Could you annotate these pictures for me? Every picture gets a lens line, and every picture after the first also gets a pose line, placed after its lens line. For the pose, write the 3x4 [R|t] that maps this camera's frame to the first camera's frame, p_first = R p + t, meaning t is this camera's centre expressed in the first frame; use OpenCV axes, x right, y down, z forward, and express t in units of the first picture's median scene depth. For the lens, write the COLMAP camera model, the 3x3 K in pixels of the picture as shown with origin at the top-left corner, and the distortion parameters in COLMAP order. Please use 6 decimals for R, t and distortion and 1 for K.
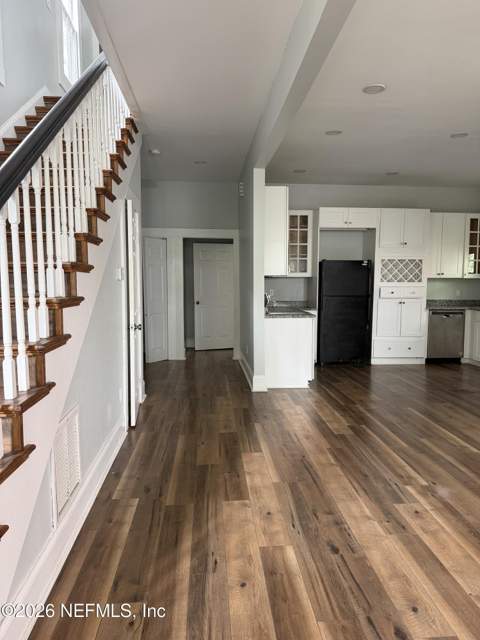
lens RADIAL K [[451.0, 0, 240.0], [0, 451.0, 320.0], [0, 0, 1]] dist [0.068160, -0.094538]
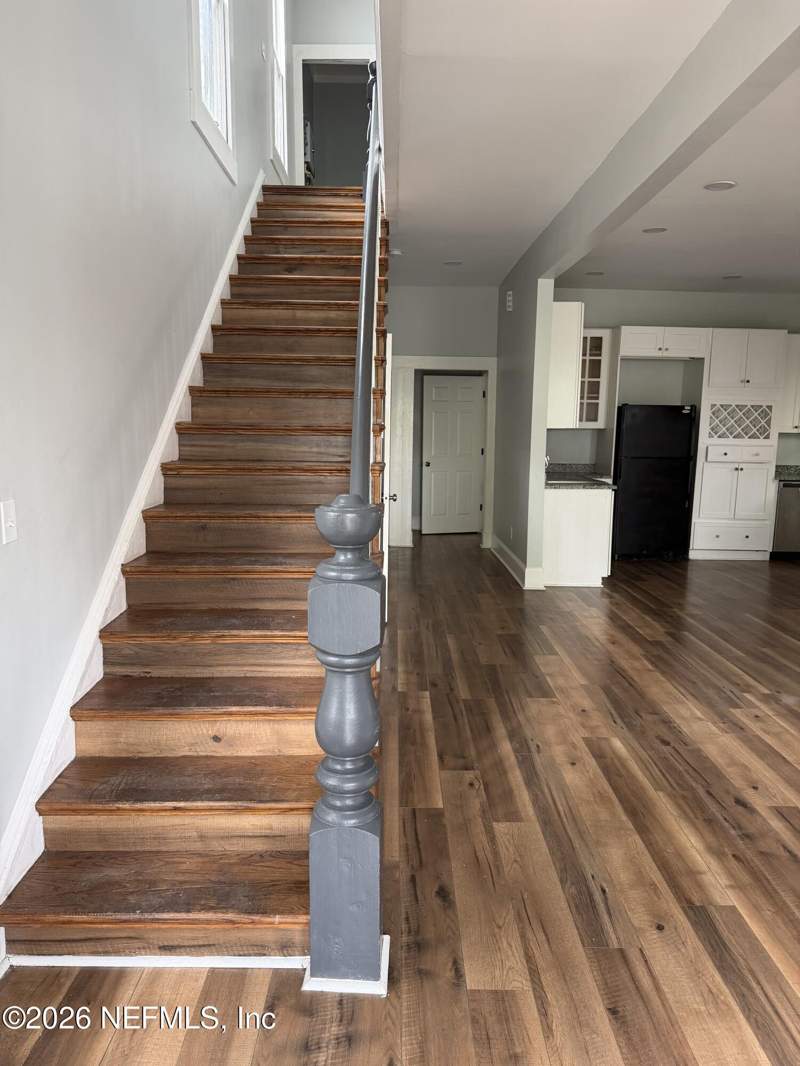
lens RADIAL K [[746.3, 0, 400.0], [0, 746.3, 533.0], [0, 0, 1]] dist [0.064078, -0.153747]
pose [[0.997472, 0.023825, -0.066947, -0.096027], [-0.019929, 0.998102, 0.058267, 0.002494], [0.068209, -0.056786, 0.996054, -0.212521]]
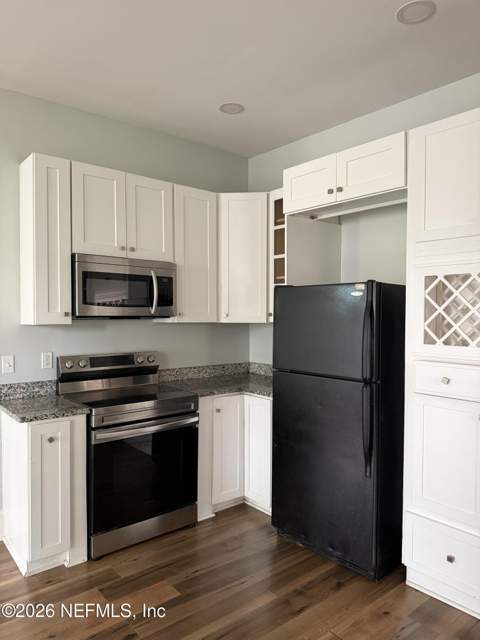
lens RADIAL K [[451.0, 0, 240.0], [0, 451.0, 320.0], [0, 0, 1]] dist [0.068160, -0.094538]
pose [[0.579191, 0.012156, -0.815101, 0.688542], [-0.070000, 0.996937, -0.034873, -0.109576], [0.812181, 0.077255, 0.578268, 0.952625]]
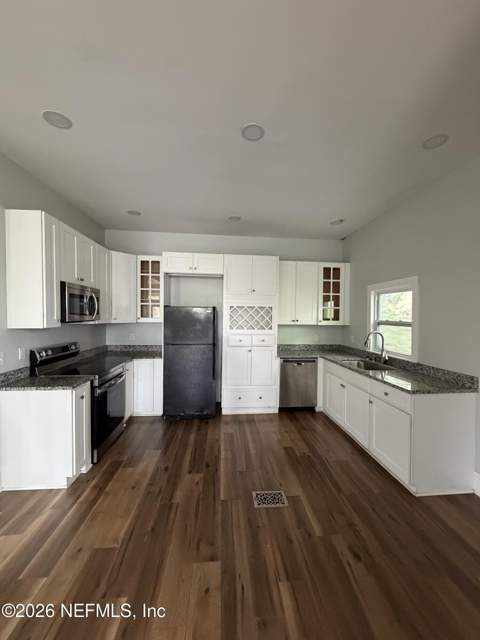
lens RADIAL K [[255.4, 0, 240.0], [0, 255.4, 320.0], [0, 0, 1]] dist [0.001214, -0.004235]
pose [[0.999925, 0.006974, 0.010082, 0.446704], [-0.006307, 0.997877, -0.064827, -0.093010], [-0.010513, 0.064759, 0.997846, 0.620716]]
